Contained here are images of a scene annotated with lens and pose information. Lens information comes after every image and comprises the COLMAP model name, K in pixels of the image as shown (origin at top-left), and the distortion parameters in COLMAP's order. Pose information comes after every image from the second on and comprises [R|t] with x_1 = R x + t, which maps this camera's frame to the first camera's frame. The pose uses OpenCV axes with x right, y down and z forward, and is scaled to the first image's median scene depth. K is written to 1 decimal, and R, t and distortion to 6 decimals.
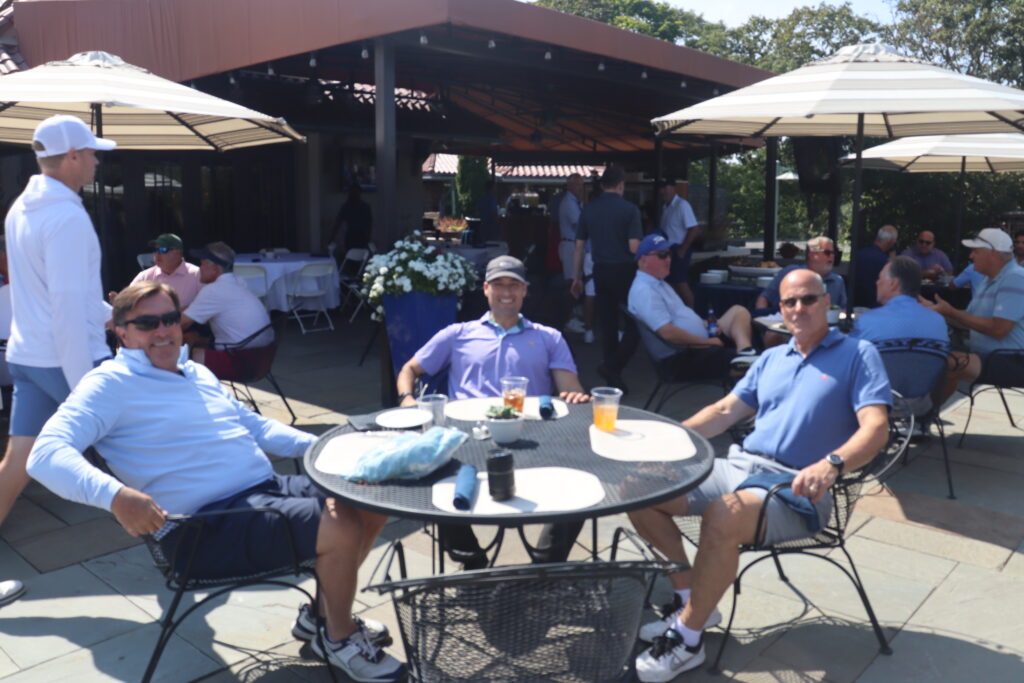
lens RADIAL K [[851.8, 0, 514.7], [0, 851.8, 343.5], [0, 0, 1]] dist [-0.179372, 0.171213]
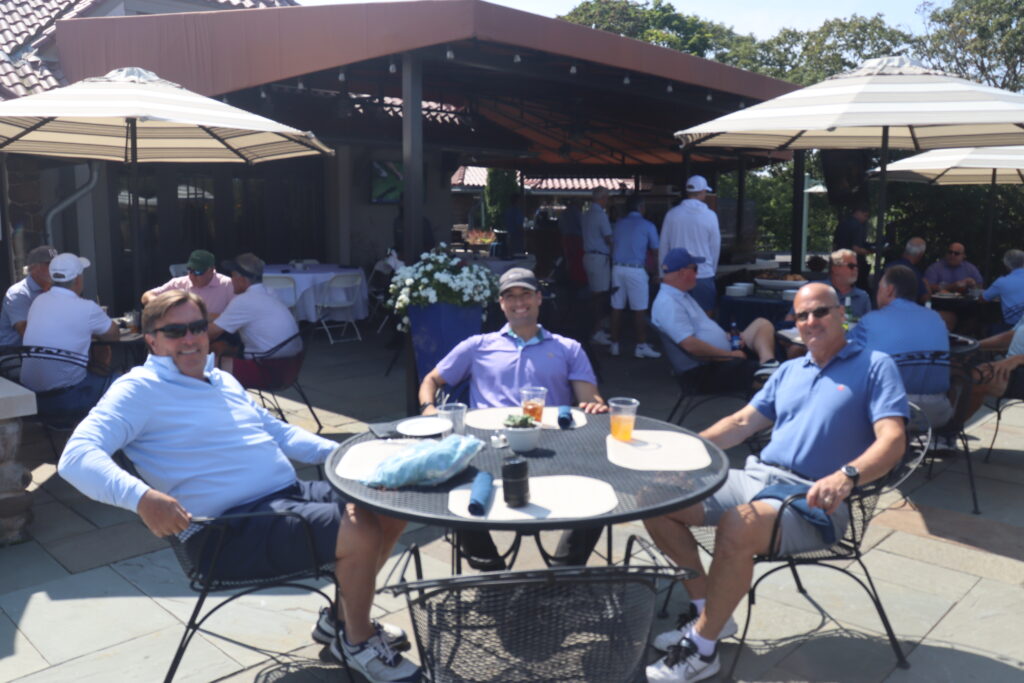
lens RADIAL K [[851.7, 0, 511.8], [0, 851.7, 341.7], [0, 0, 1]] dist [-0.177539, 0.173038]
pose [[0.999270, 0.006330, -0.037677, 0.006173], [-0.006956, 0.999840, -0.016504, 0.001214], [0.037567, 0.016754, 0.999154, -0.008017]]
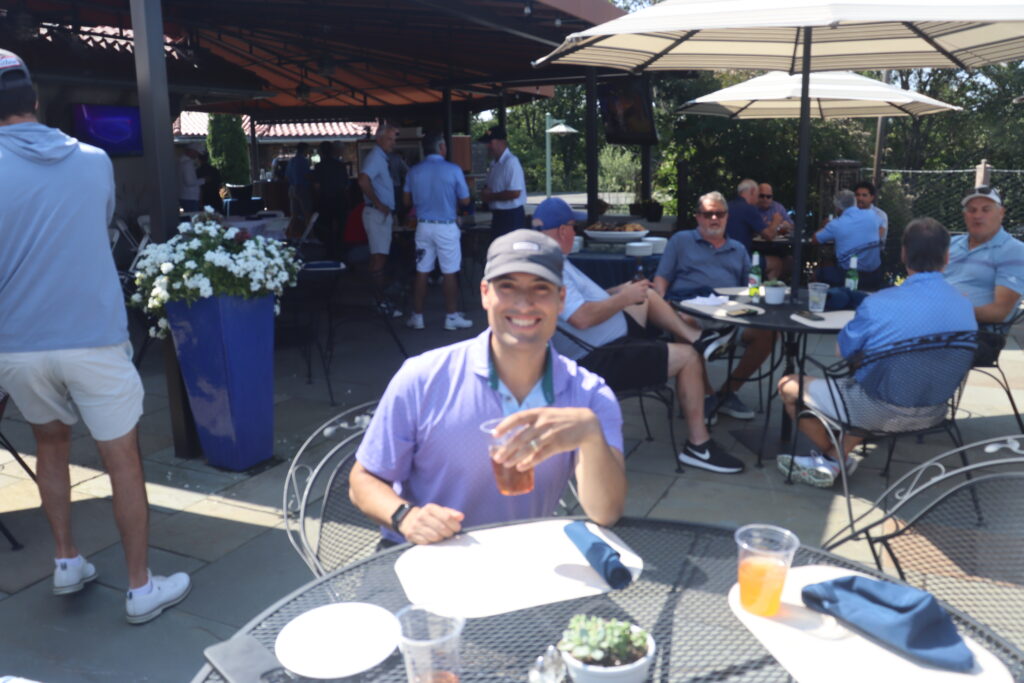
lens RADIAL K [[851.7, 0, 511.8], [0, 851.7, 341.7], [0, 0, 1]] dist [-0.177539, 0.173038]
pose [[0.958357, -0.077201, 0.274938, -0.076468], [0.064739, 0.996433, 0.054132, -0.044840], [-0.278136, -0.034078, 0.959937, 0.282406]]
